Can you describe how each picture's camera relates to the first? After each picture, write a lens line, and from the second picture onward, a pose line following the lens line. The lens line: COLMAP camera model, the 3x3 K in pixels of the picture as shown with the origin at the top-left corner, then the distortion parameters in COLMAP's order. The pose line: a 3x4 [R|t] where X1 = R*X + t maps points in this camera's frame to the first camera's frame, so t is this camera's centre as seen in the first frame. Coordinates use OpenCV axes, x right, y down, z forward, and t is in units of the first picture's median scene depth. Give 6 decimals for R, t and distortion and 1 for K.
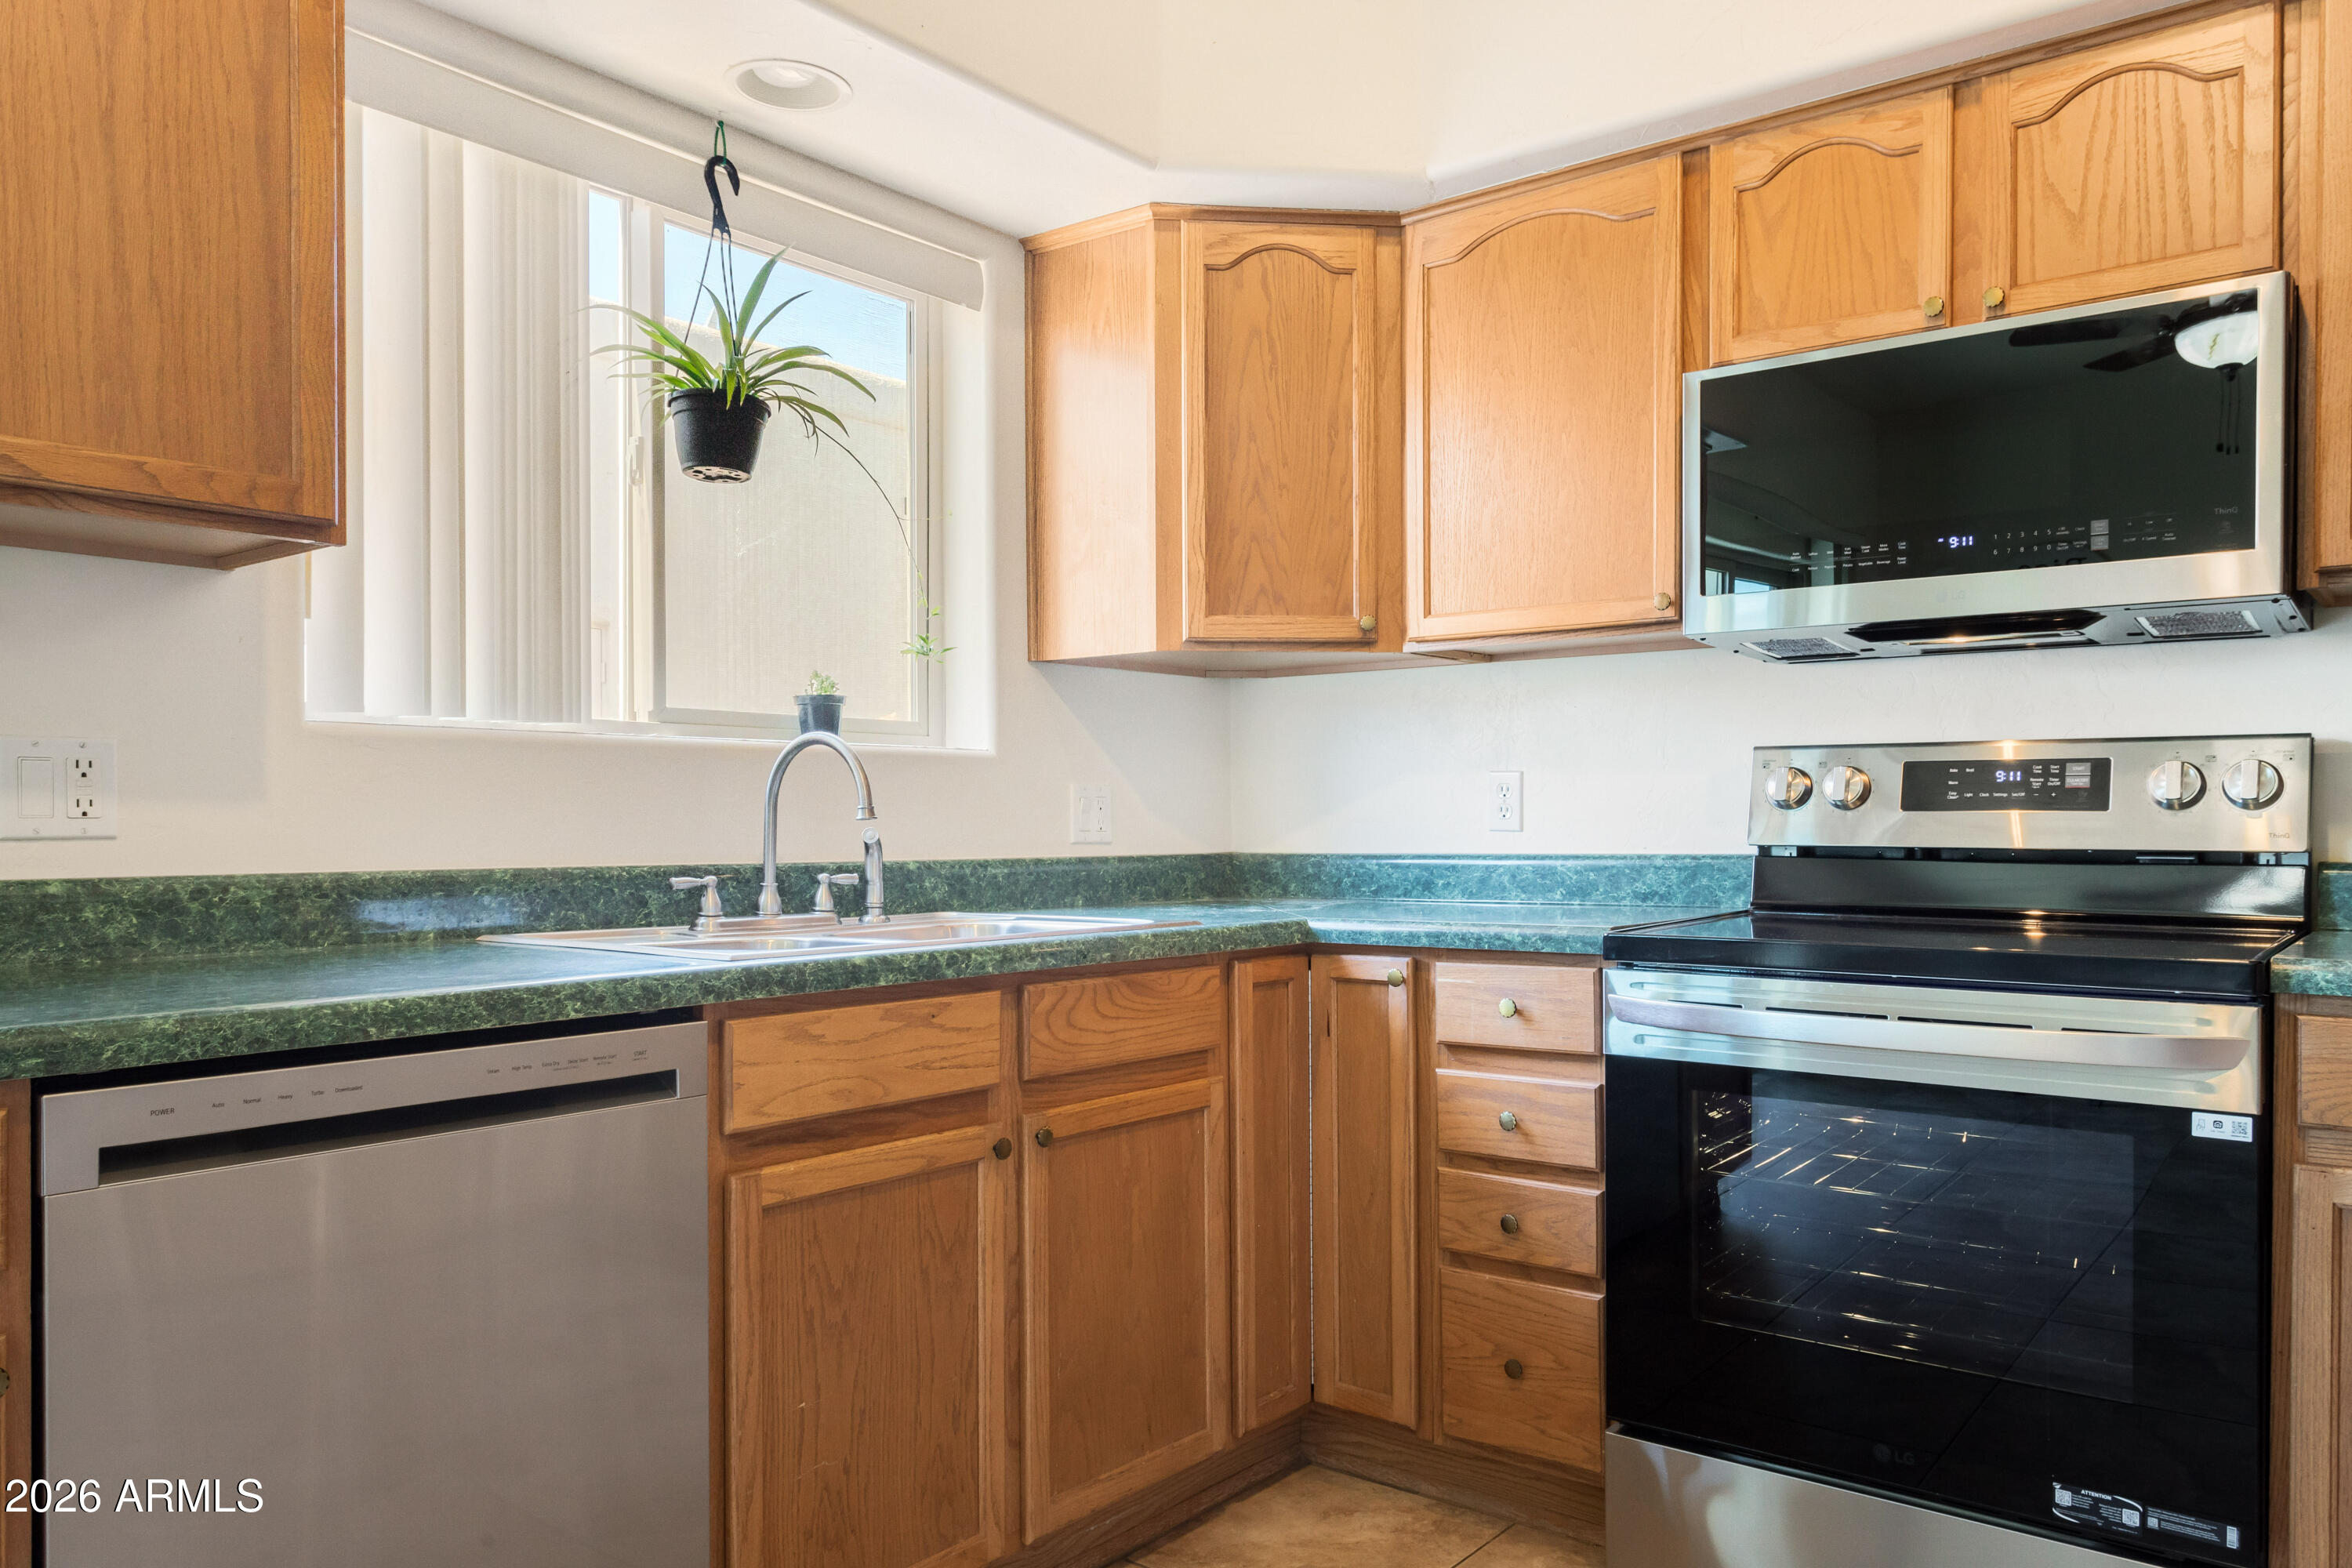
lens RADIAL K [[1658.3, 0, 1180.8], [0, 1658.3, 822.0], [0, 0, 1]] dist [0.001818, 0.000676]
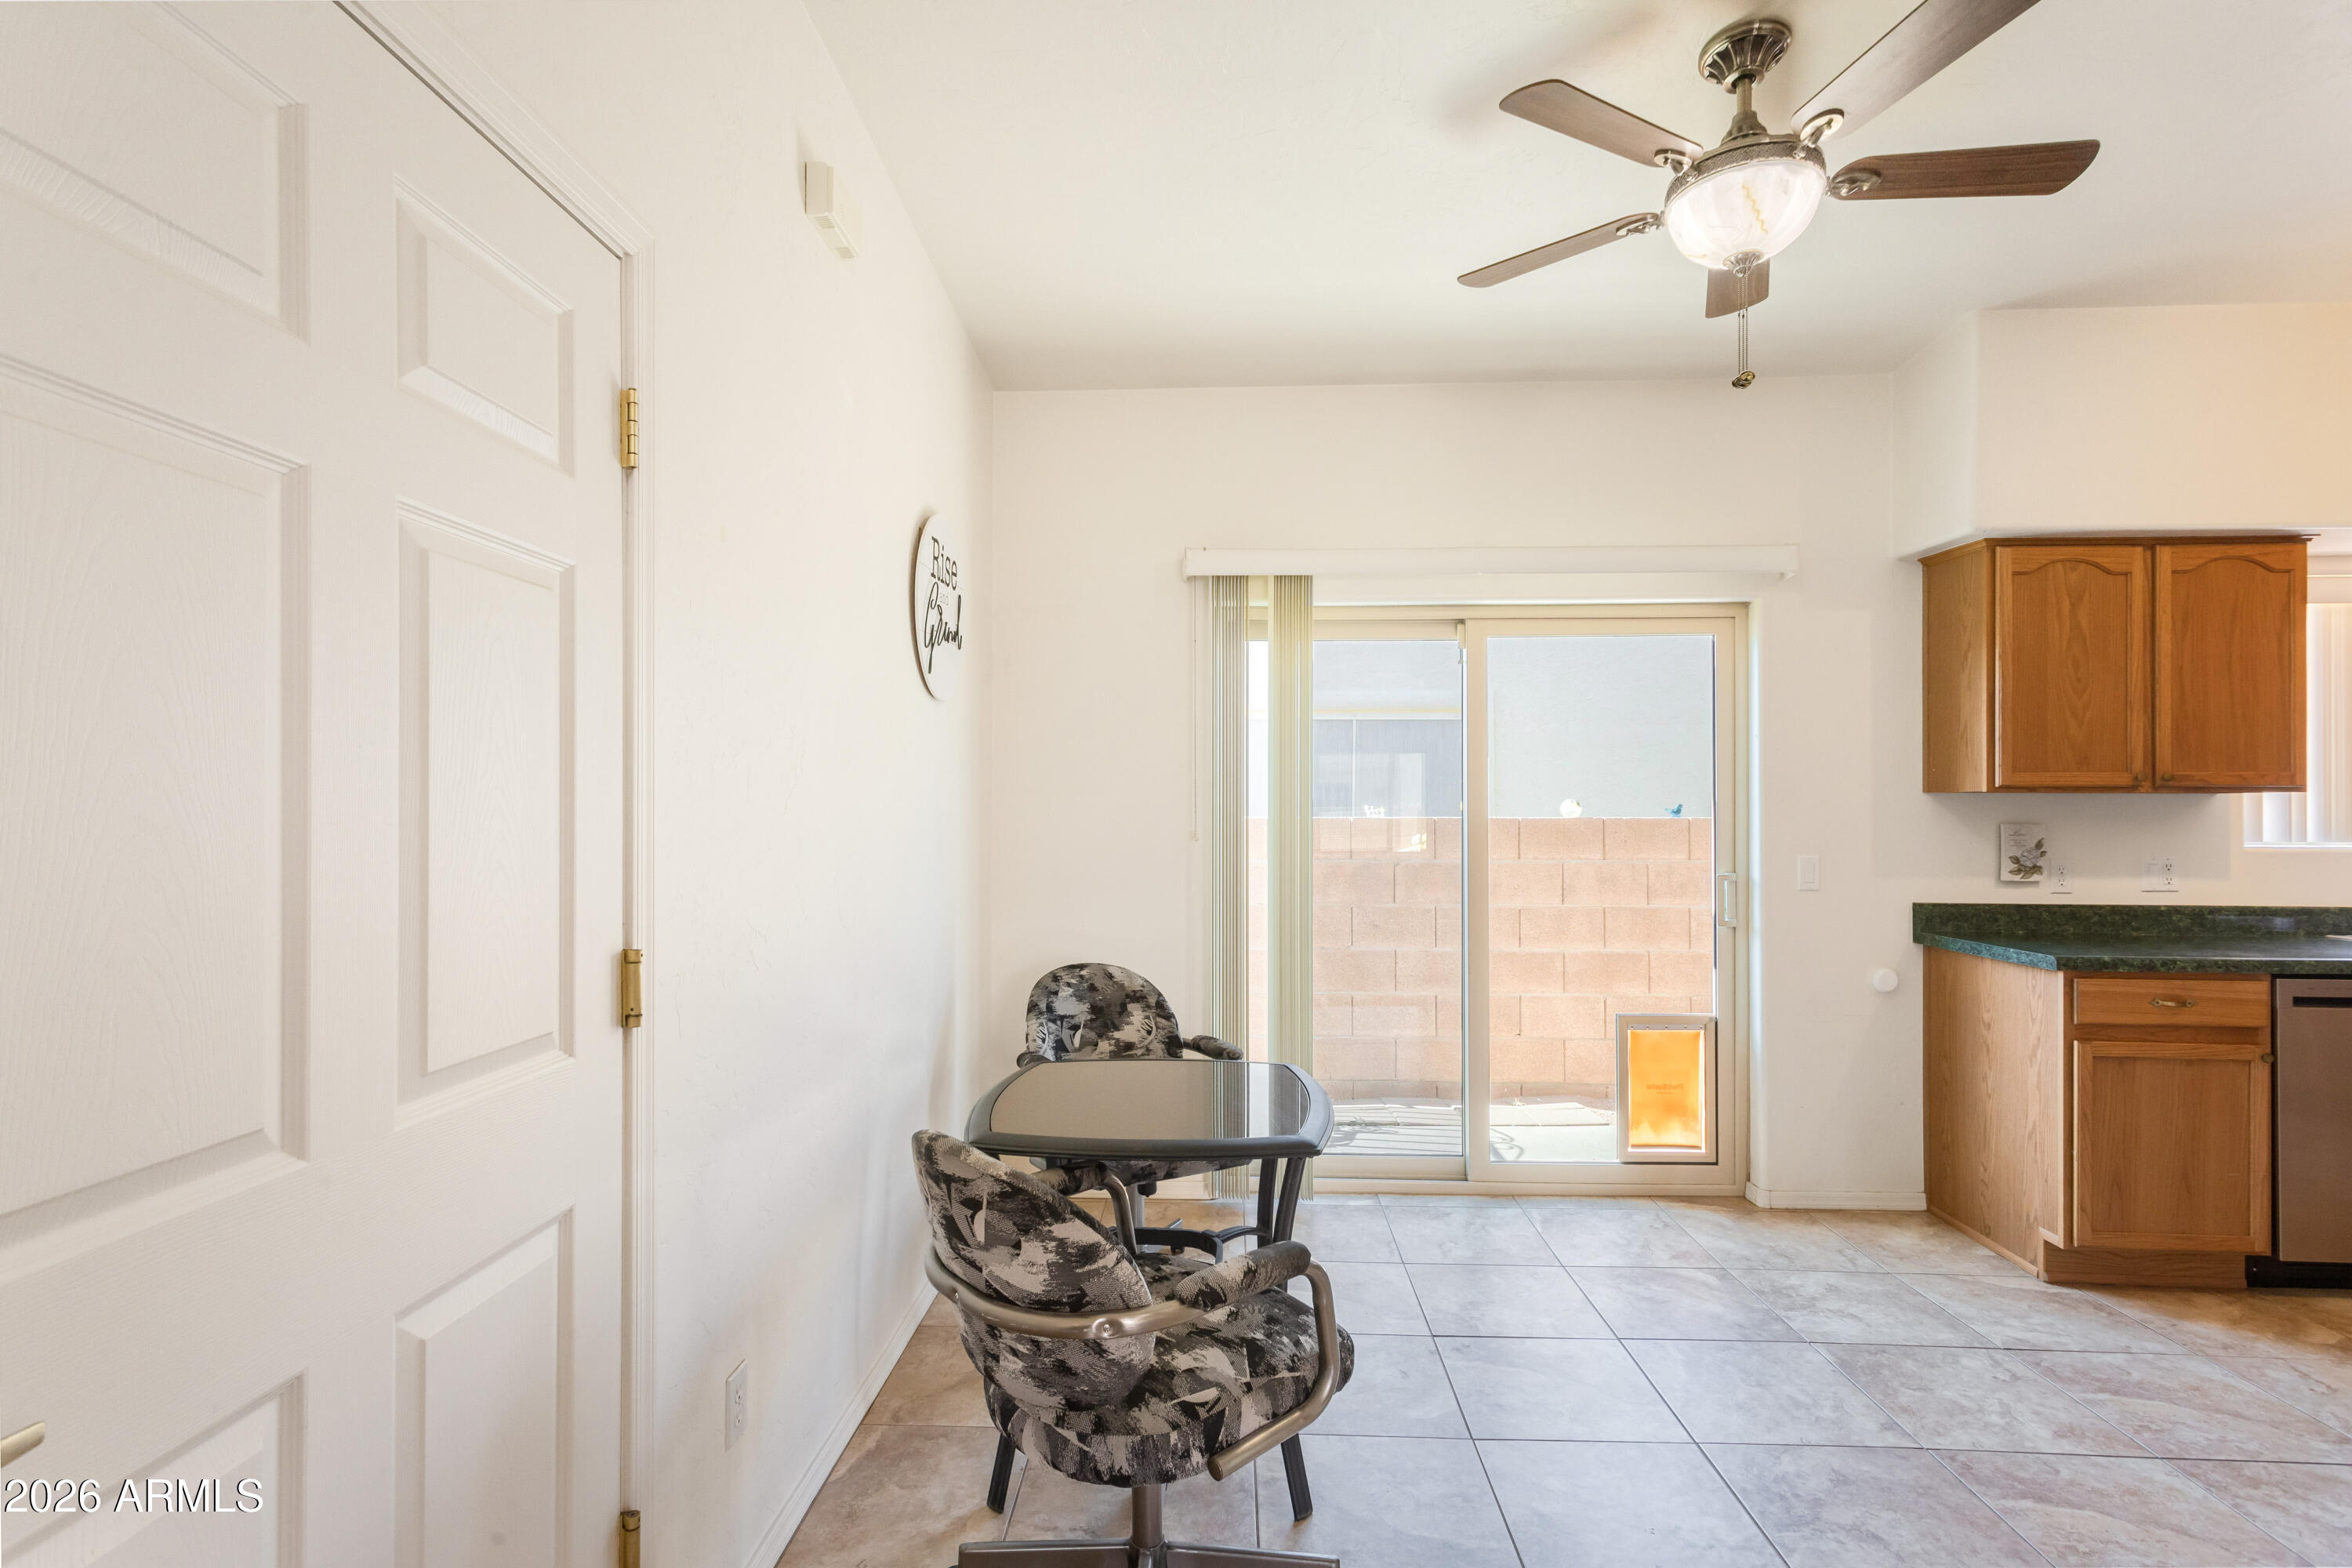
lens RADIAL K [[1116.0, 0, 1171.9], [0, 1116.0, 813.5], [0, 0, 1]] dist [-0.001100, 0.000129]
pose [[0.586903, 0.006310, -0.809632, -0.105433], [-0.005550, 0.999977, 0.003770, -0.125782], [0.809638, 0.002280, 0.586925, -1.578543]]
